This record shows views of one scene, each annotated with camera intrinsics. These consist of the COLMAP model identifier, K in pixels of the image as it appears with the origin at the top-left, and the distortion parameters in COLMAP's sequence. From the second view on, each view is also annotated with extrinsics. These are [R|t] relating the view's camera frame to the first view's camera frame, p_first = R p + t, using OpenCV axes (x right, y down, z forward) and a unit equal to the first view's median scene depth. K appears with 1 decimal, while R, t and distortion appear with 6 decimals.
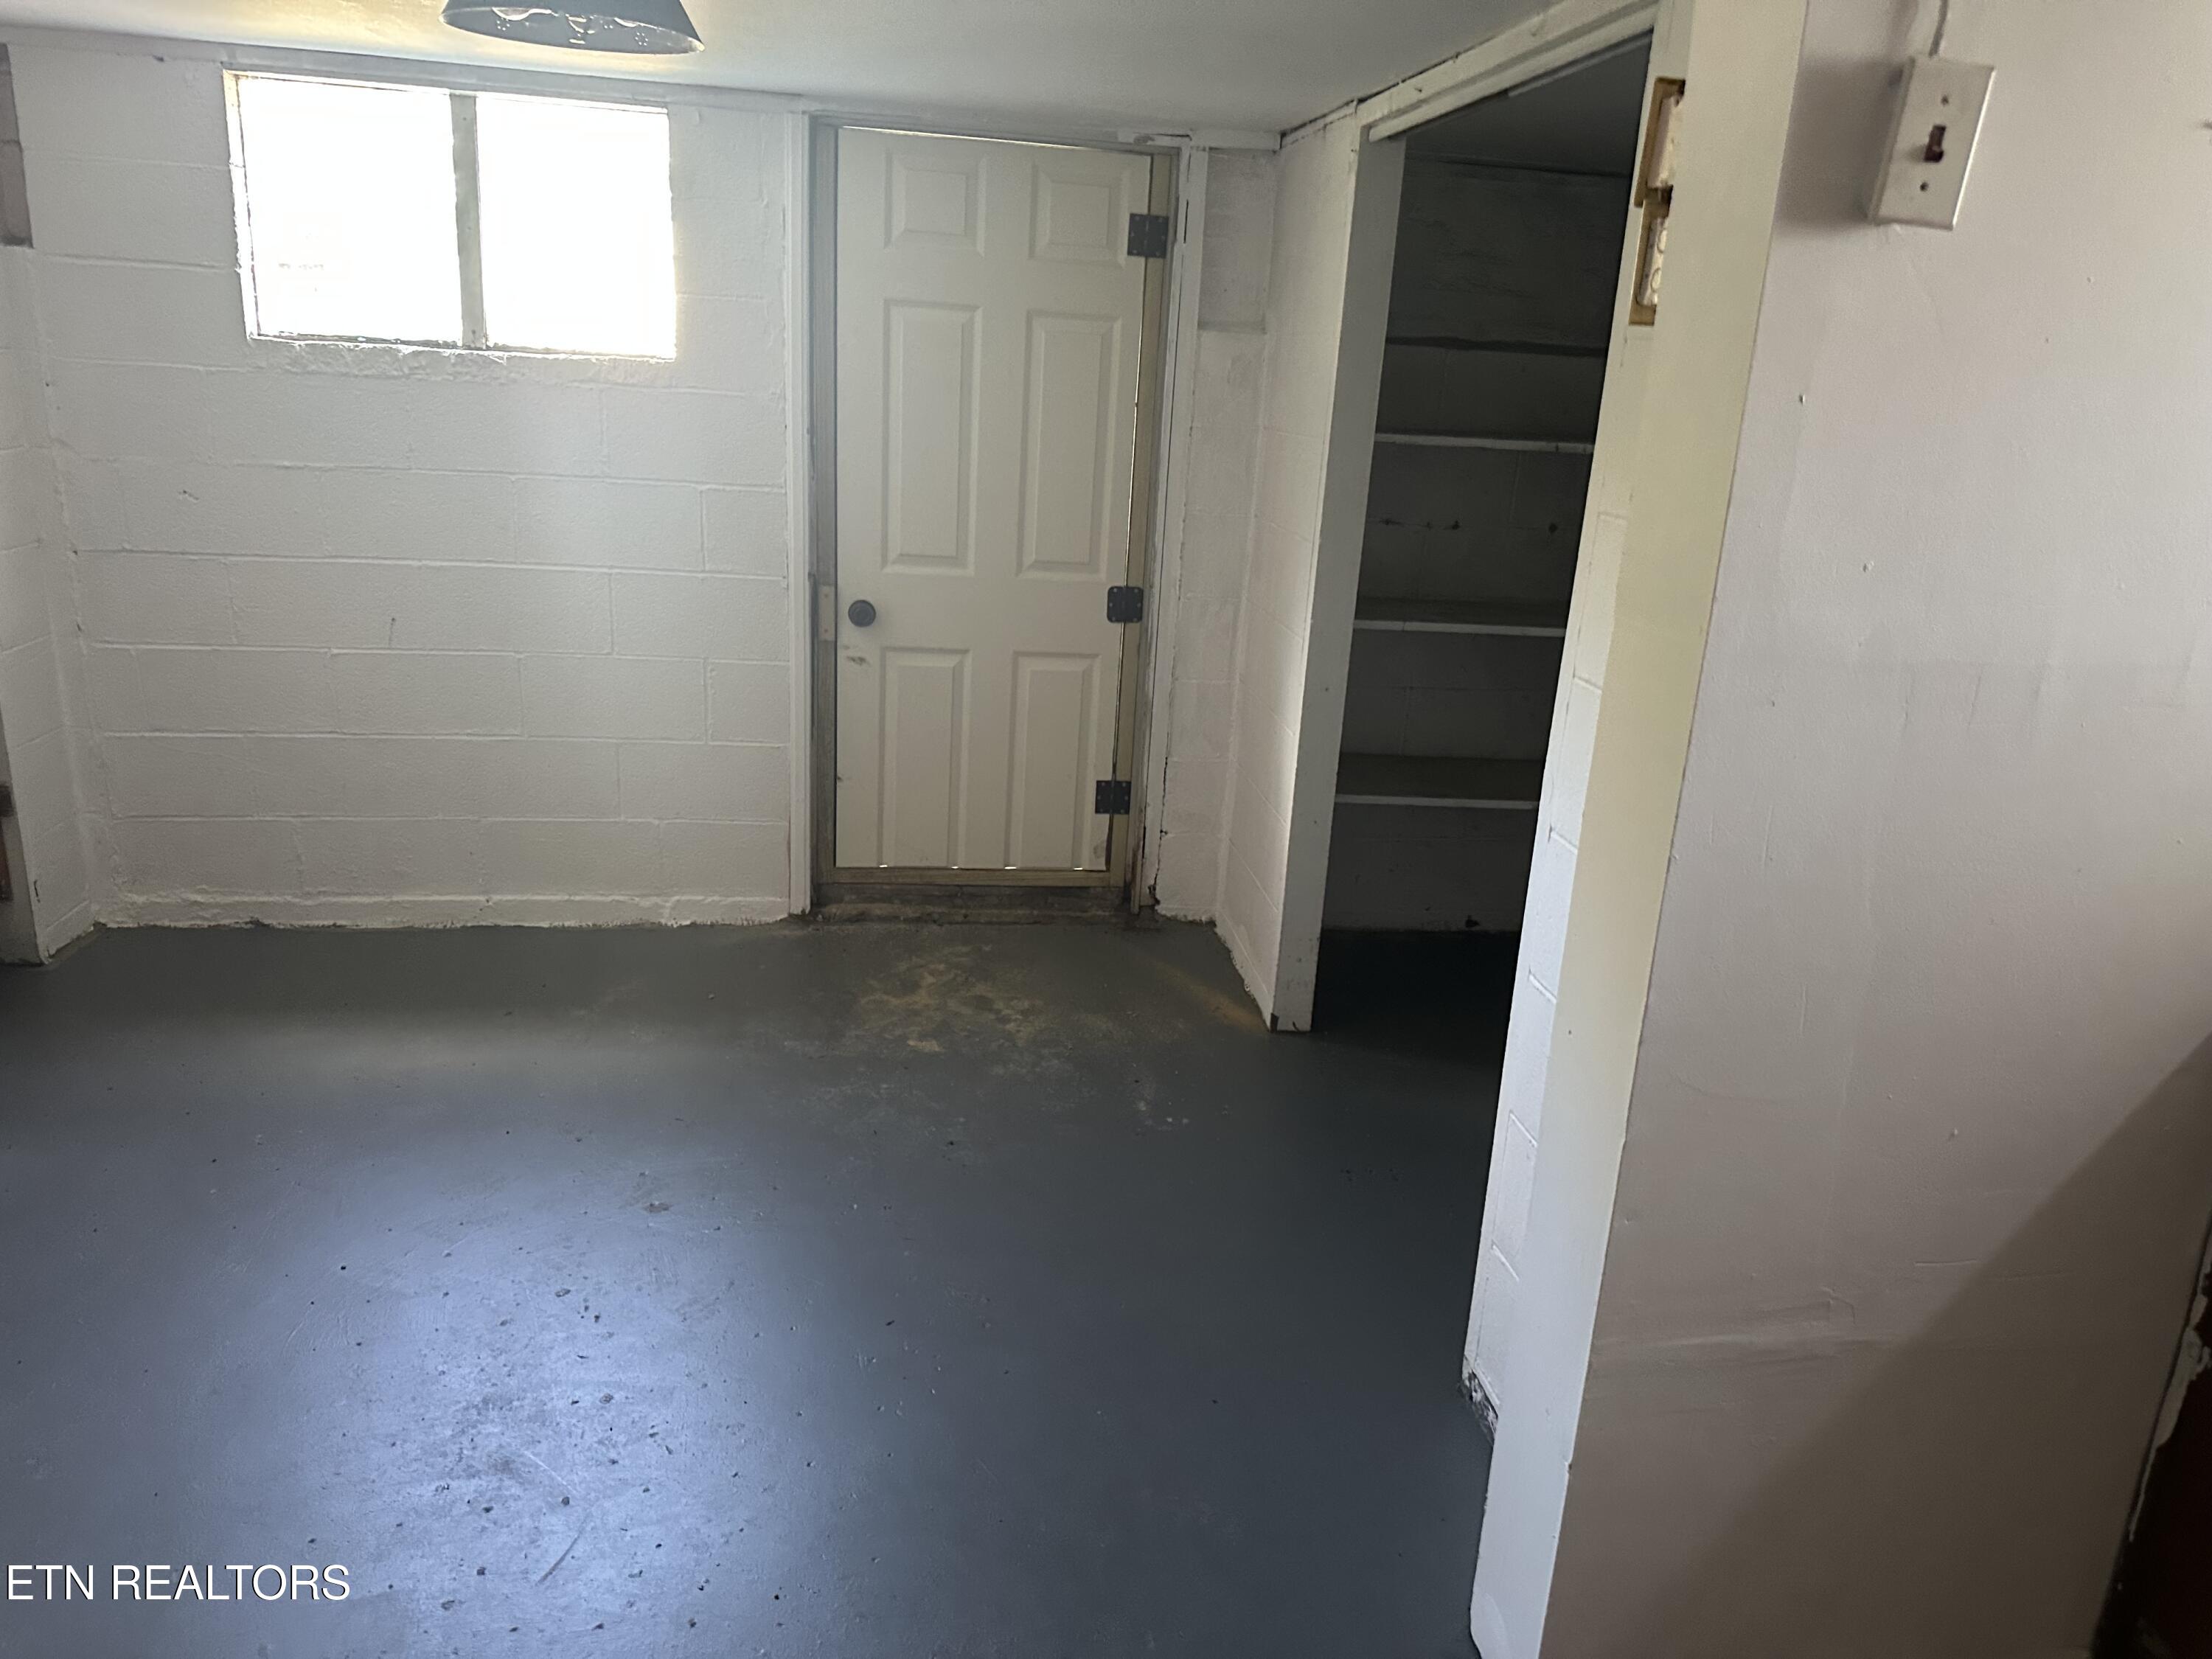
lens RADIAL K [[1523.1, 0, 1082.0], [0, 1523.1, 825.0], [0, 0, 1]] dist [0.089627, -0.126708]
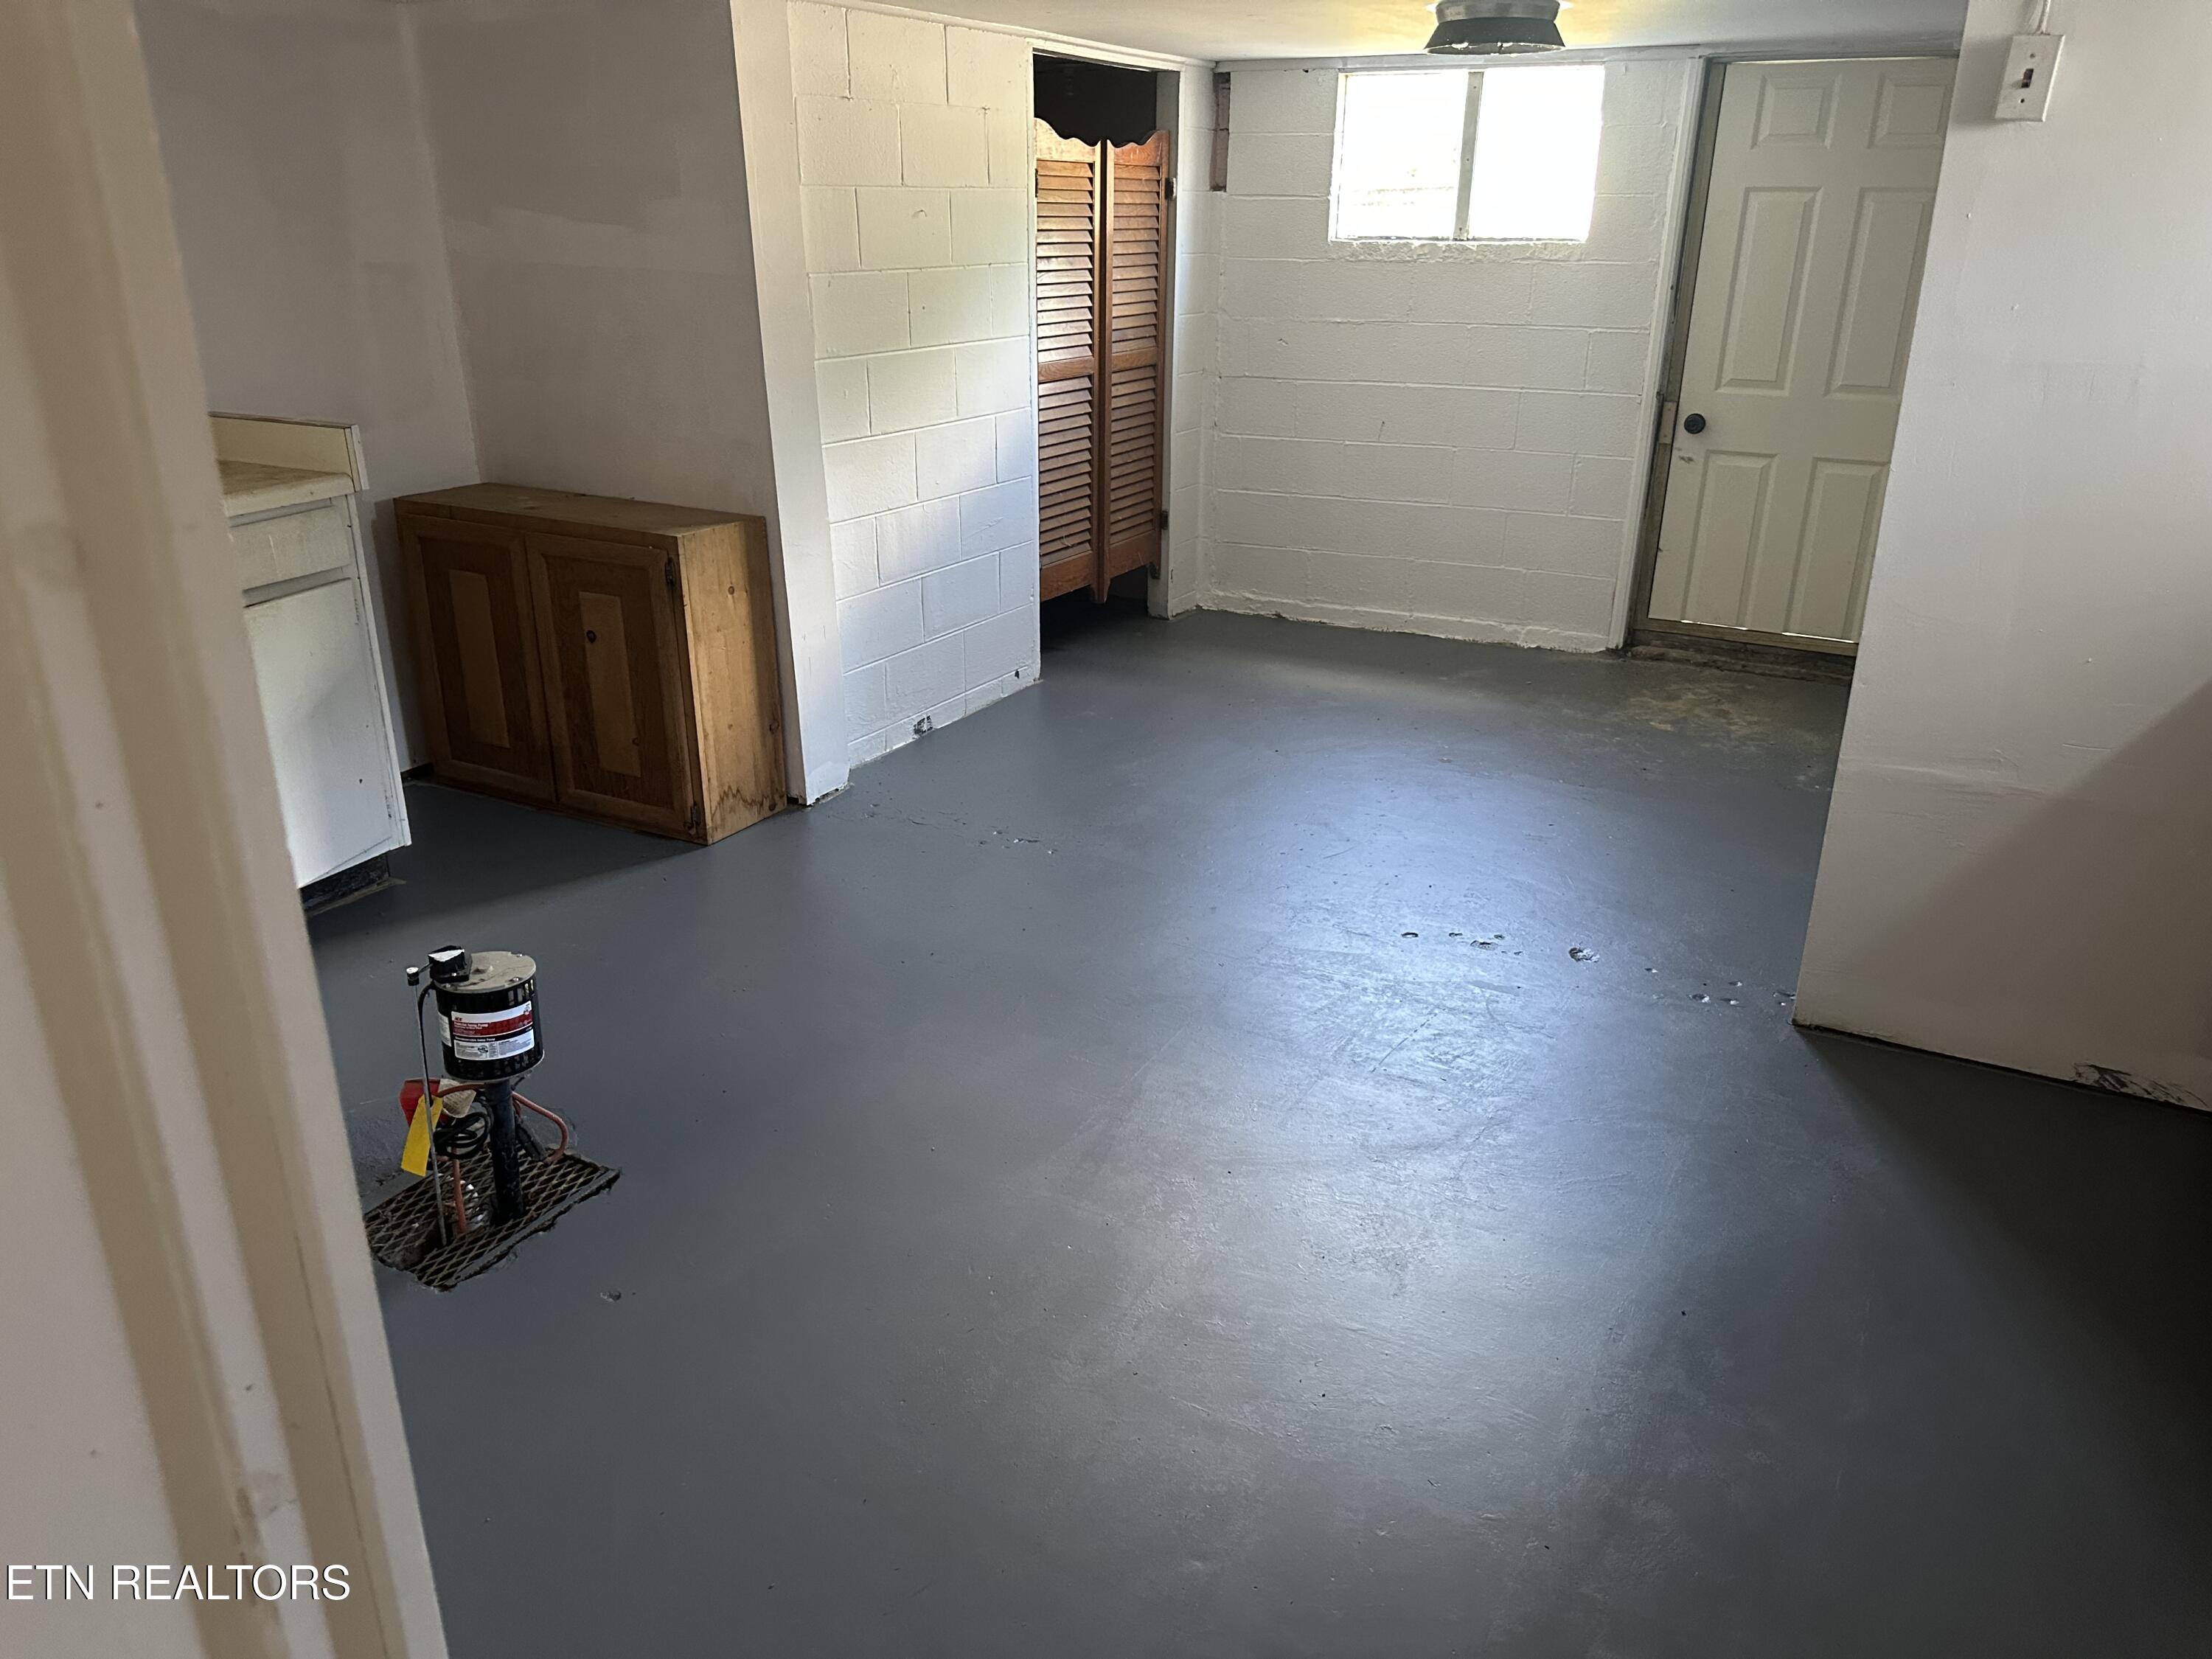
lens RADIAL K [[1523.1, 0, 1082.0], [0, 1523.1, 825.0], [0, 0, 1]] dist [0.089627, -0.126708]
pose [[0.782617, 0.179257, -0.596135, 0.312131], [-0.149080, 0.983746, 0.100097, 0.156069], [0.604388, 0.010535, 0.796620, -0.416746]]
